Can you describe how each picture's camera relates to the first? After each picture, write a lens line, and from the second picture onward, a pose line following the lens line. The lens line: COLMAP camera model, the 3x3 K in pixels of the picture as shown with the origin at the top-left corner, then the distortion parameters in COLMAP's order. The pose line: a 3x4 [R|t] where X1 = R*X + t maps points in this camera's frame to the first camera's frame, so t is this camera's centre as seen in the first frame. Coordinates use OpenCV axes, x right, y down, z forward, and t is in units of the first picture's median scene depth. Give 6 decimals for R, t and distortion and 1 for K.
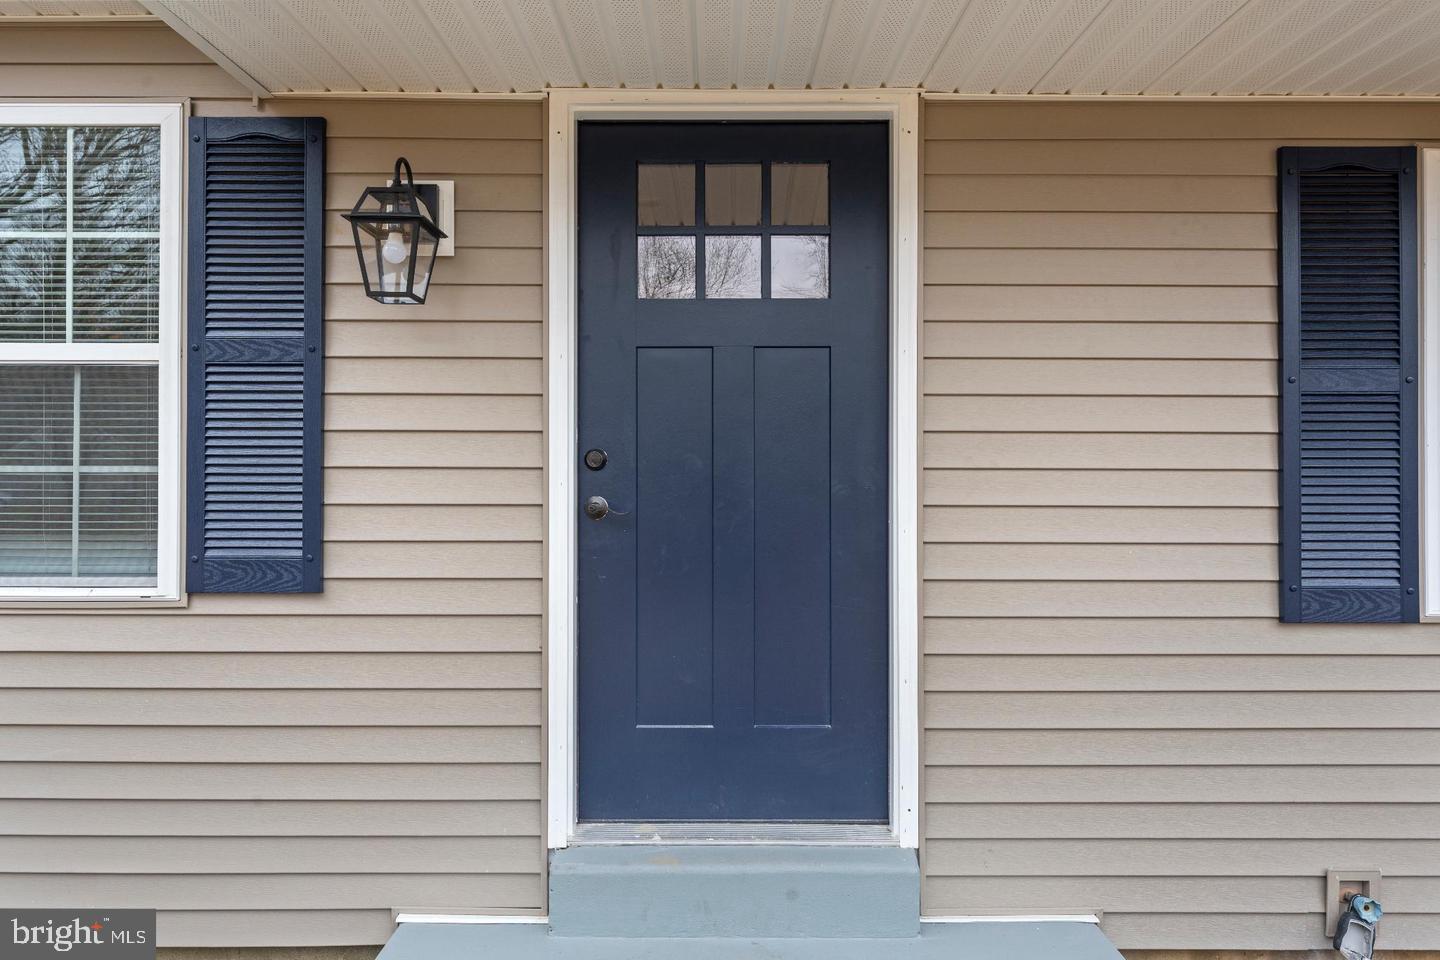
lens RADIAL K [[874.9, 0, 720.0], [0, 874.9, 480.0], [0, 0, 1]] dist [-0.000139, -0.000132]
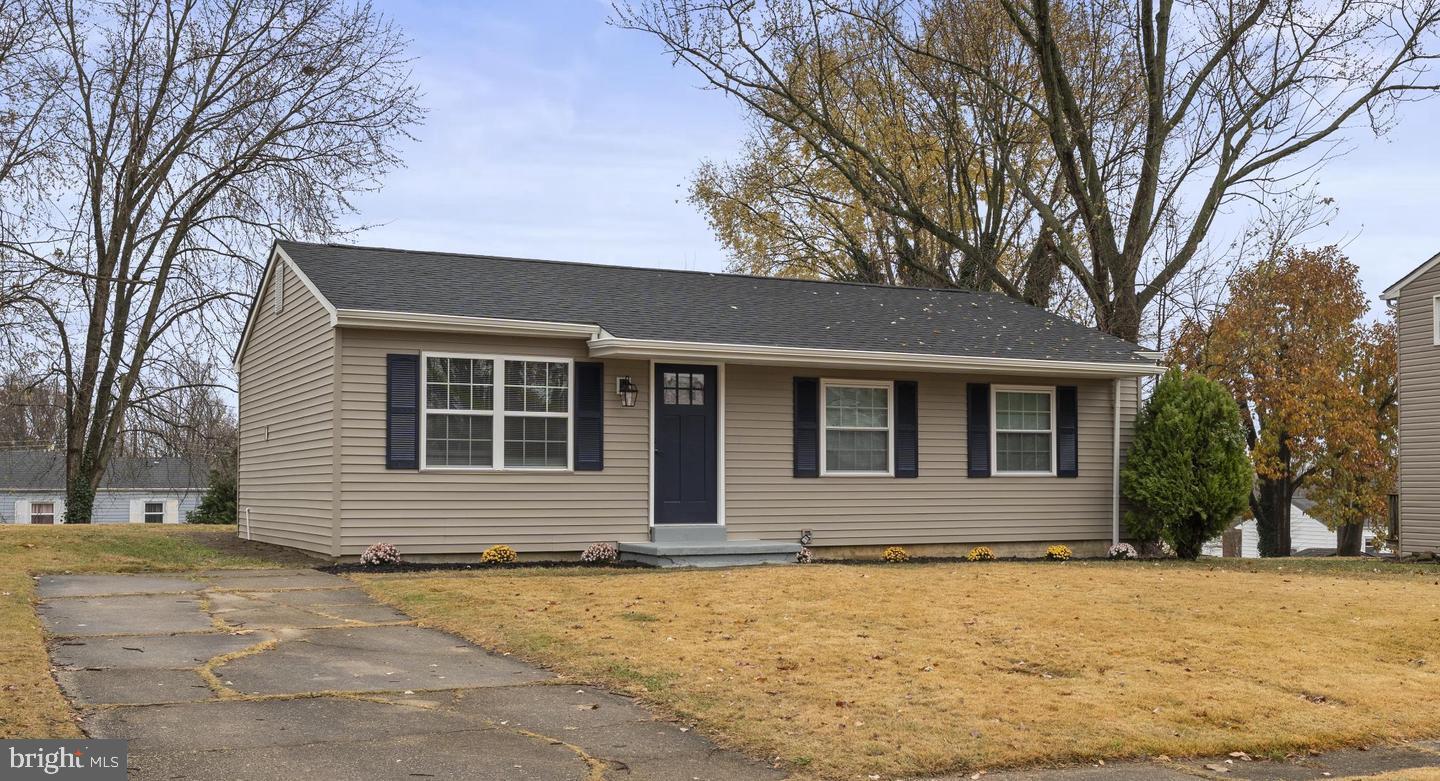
lens RADIAL K [[1476.3, 0, 720.0], [0, 1476.3, 390.5], [0, 0, 1]] dist [0.000355, -0.000048]
pose [[0.901177, 0.030434, 0.432382, -3.146237], [0.001469, 0.997312, -0.073259, 0.273133], [-0.433450, 0.066655, 0.898709, -5.957734]]
